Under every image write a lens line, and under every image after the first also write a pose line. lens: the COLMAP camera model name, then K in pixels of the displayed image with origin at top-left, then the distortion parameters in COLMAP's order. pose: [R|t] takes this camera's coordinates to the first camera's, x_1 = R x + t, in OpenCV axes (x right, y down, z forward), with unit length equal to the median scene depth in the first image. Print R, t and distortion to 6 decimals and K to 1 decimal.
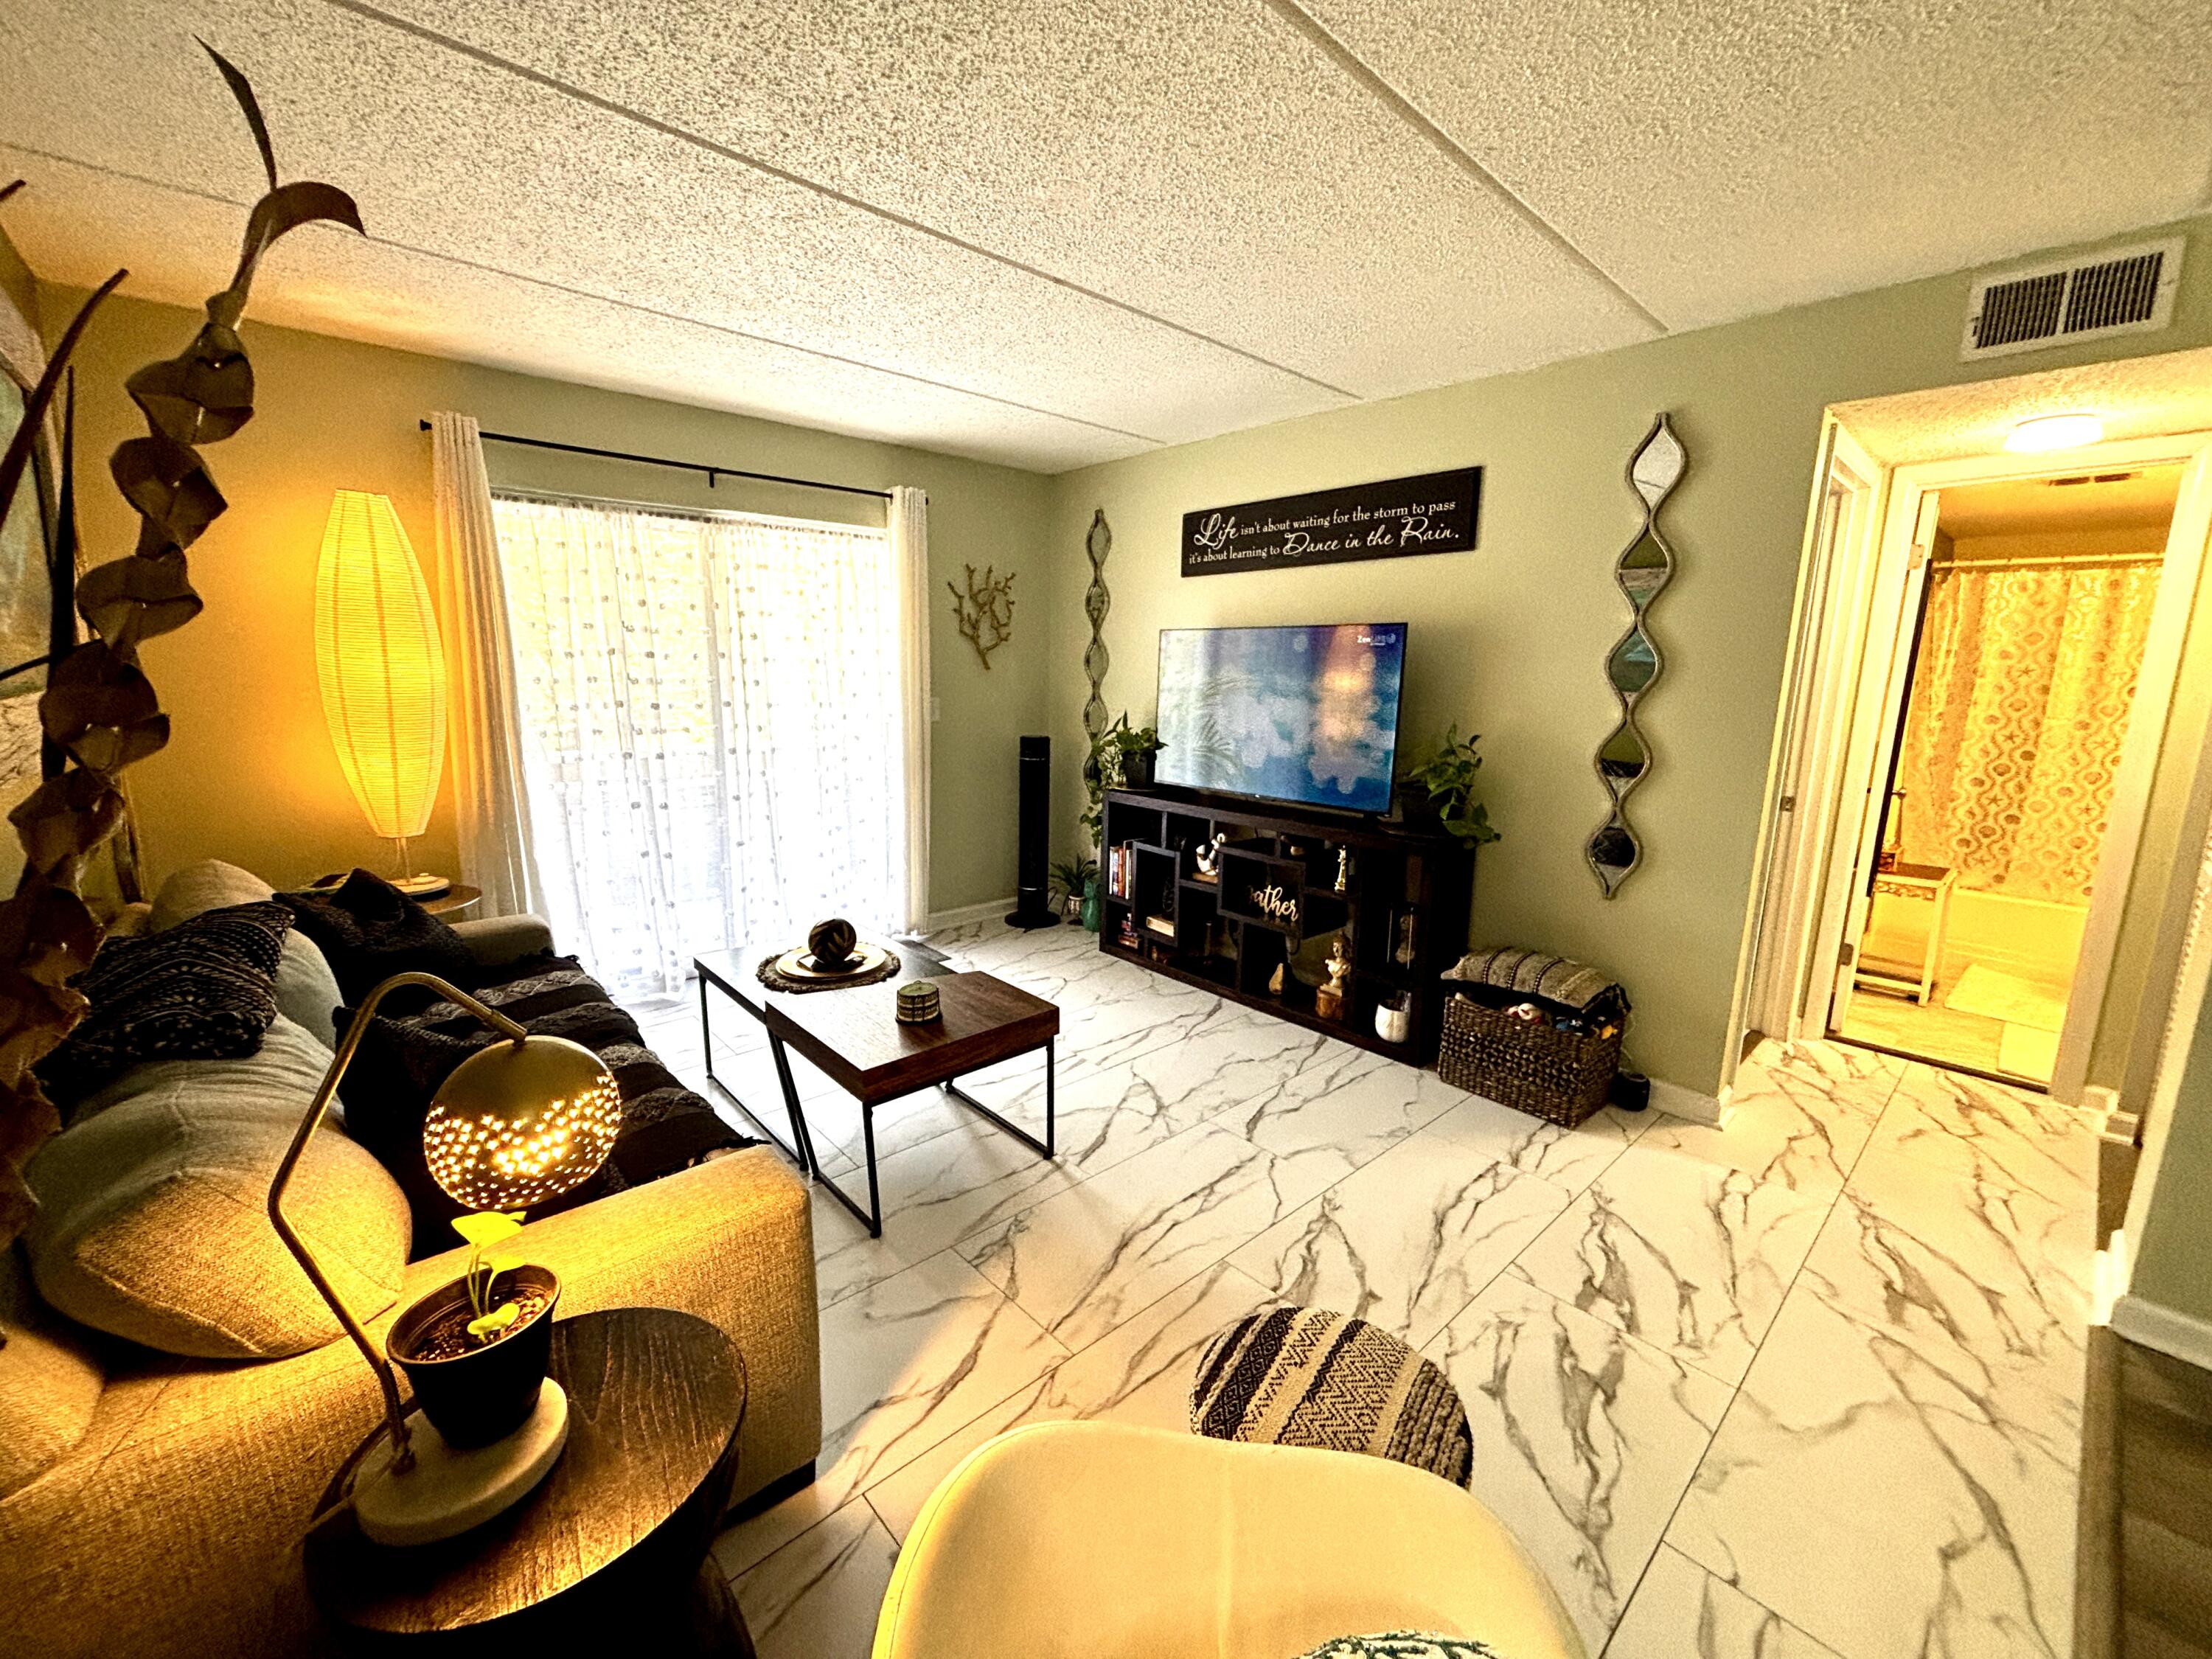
lens RADIAL K [[880.2, 0, 1104.5], [0, 880.2, 835.4], [0, 0, 1]] dist [-0.010489, -0.000378]
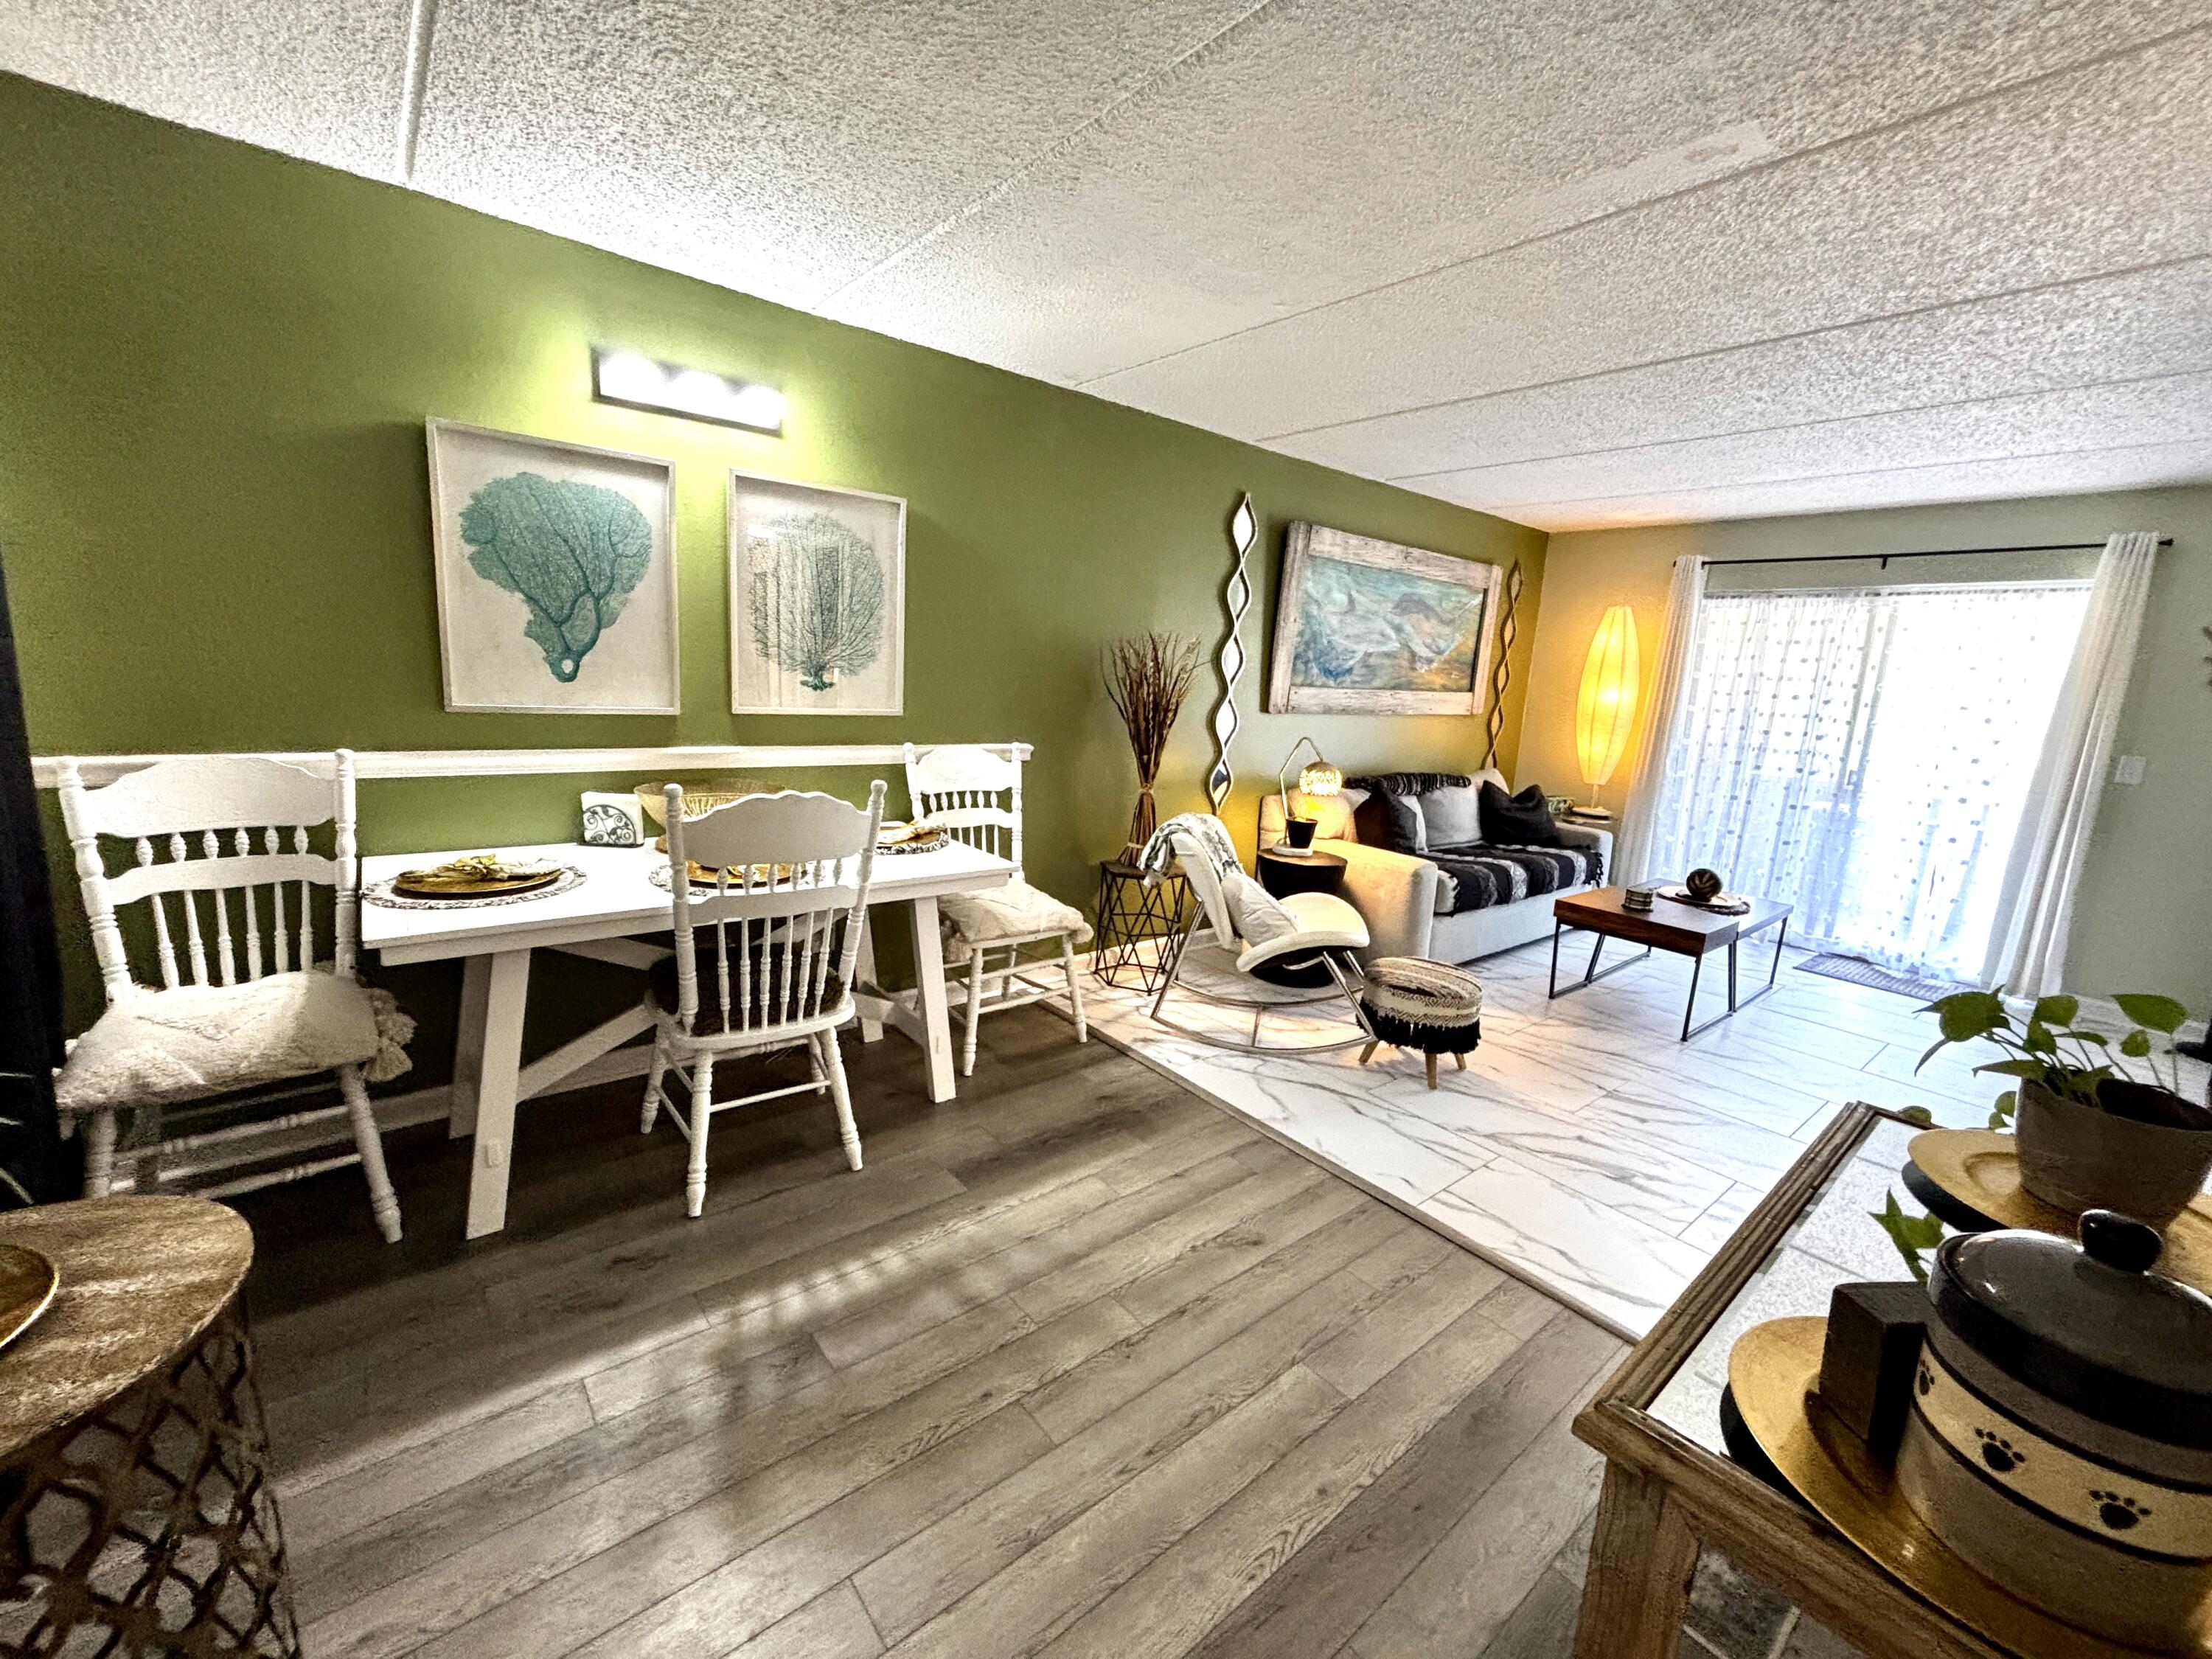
lens RADIAL K [[904.6, 0, 1100.5], [0, 904.6, 823.0], [0, 0, 1]] dist [0.001050, 0.000736]
pose [[-0.059296, 0.156139, -0.985954, 0.991637], [-0.245862, 0.954981, 0.166020, 0.015113], [0.967490, 0.252252, -0.018238, 0.019859]]
